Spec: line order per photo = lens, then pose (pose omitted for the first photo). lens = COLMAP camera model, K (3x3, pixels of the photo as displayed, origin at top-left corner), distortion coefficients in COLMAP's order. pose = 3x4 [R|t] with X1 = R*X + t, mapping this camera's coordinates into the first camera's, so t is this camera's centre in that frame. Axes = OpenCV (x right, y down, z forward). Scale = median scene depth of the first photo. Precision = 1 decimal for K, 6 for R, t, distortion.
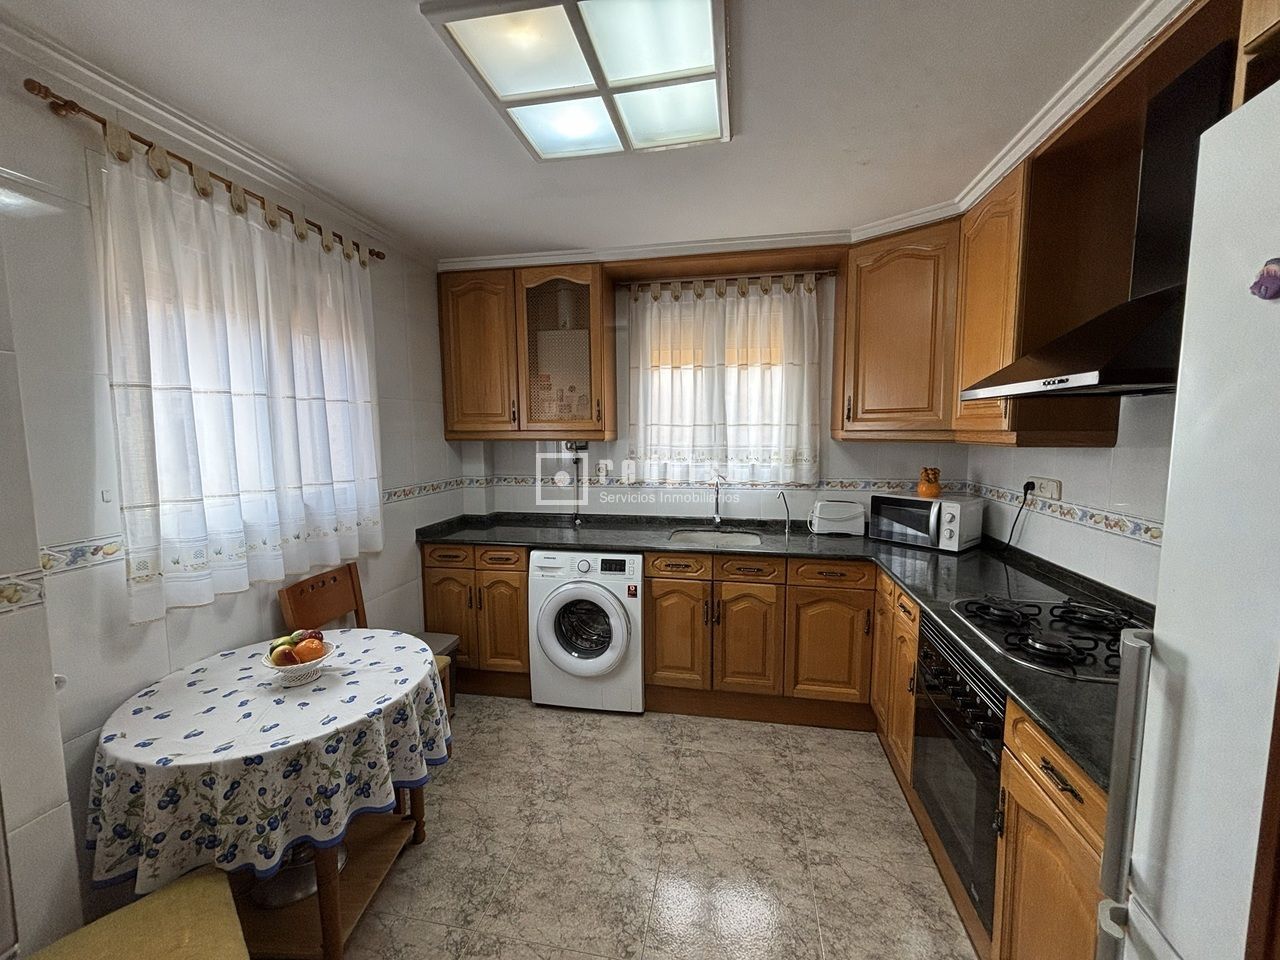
lens RADIAL K [[511.8, 0, 638.4], [0, 511.8, 478.0], [0, 0, 1]] dist [0.001002, 0.000271]
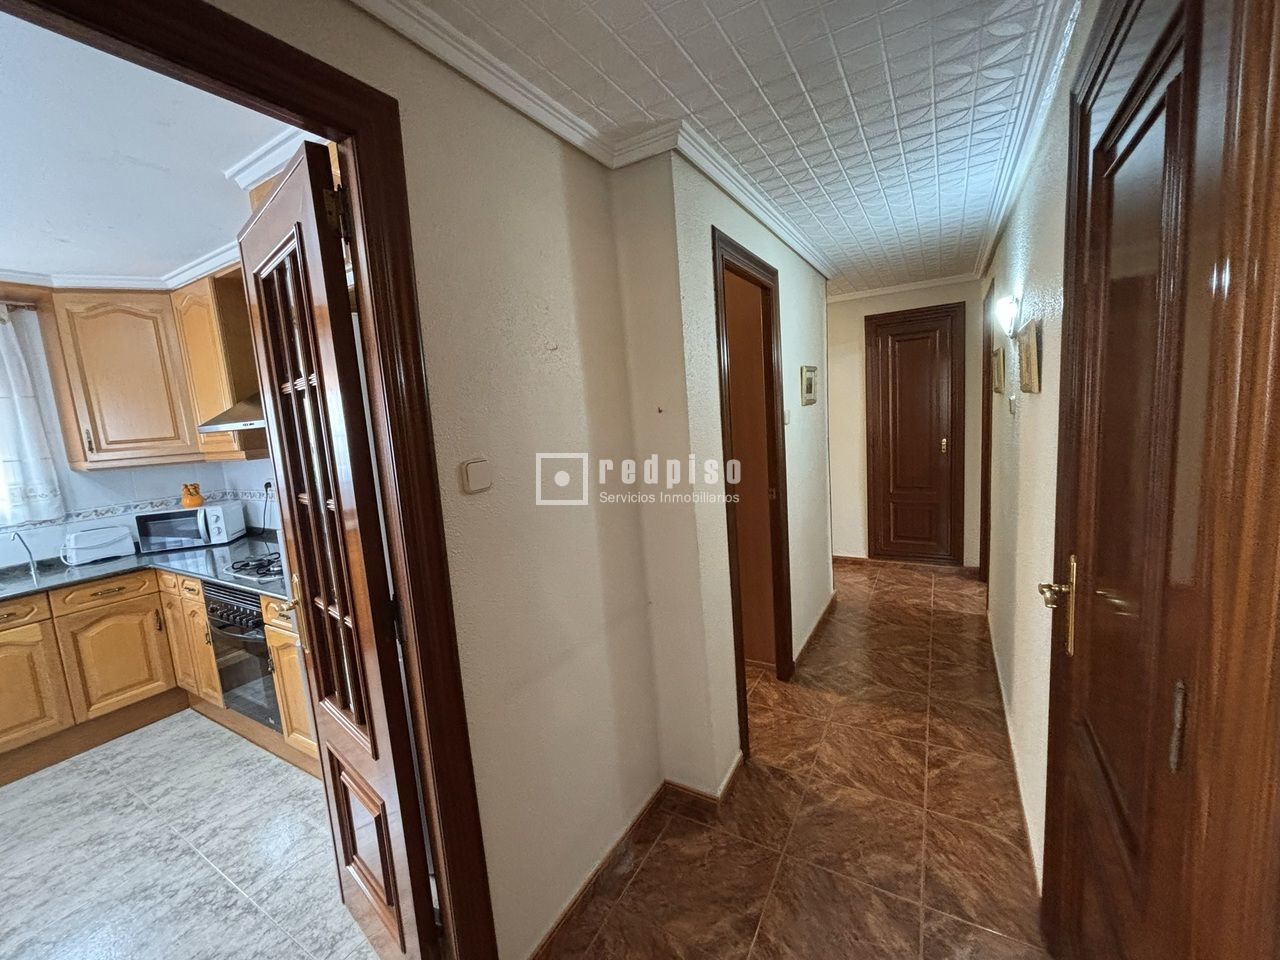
lens RADIAL K [[516.9, 0, 655.4], [0, 516.9, 476.0], [0, 0, 1]] dist [-0.002015, -0.001173]
pose [[0.318791, -0.135190, 0.938134, -0.250226], [0.159601, 0.983299, 0.087464, 0.034005], [-0.934291, 0.121845, 0.335043, -0.496959]]
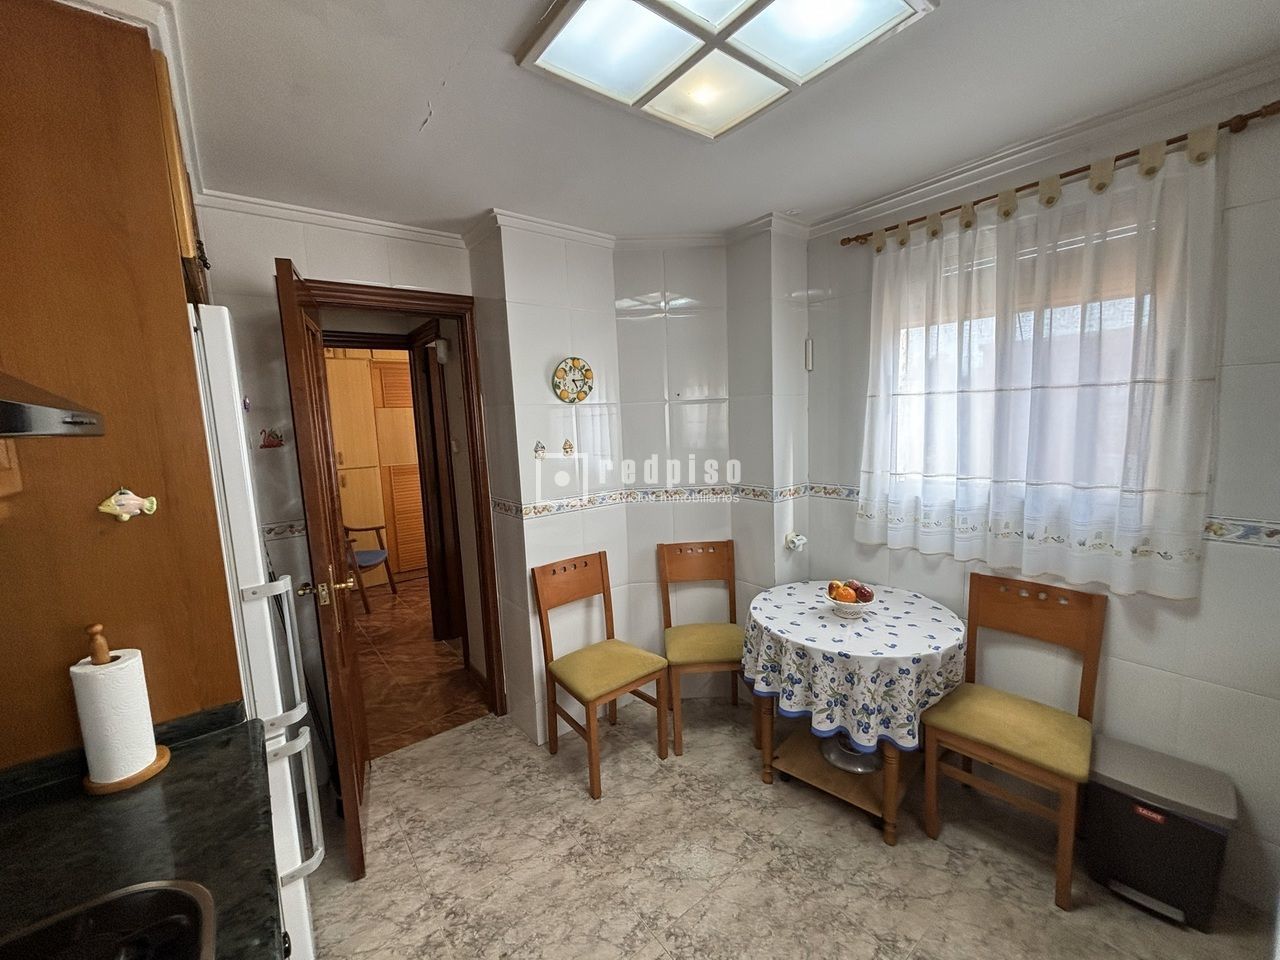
lens RADIAL K [[511.8, 0, 638.4], [0, 511.8, 478.0], [0, 0, 1]] dist [0.001002, 0.000271]
pose [[-0.655909, 0.122968, -0.744757, 0.386395], [-0.026406, 0.982300, 0.185445, -0.112884], [0.754378, 0.141301, -0.641052, 0.823676]]
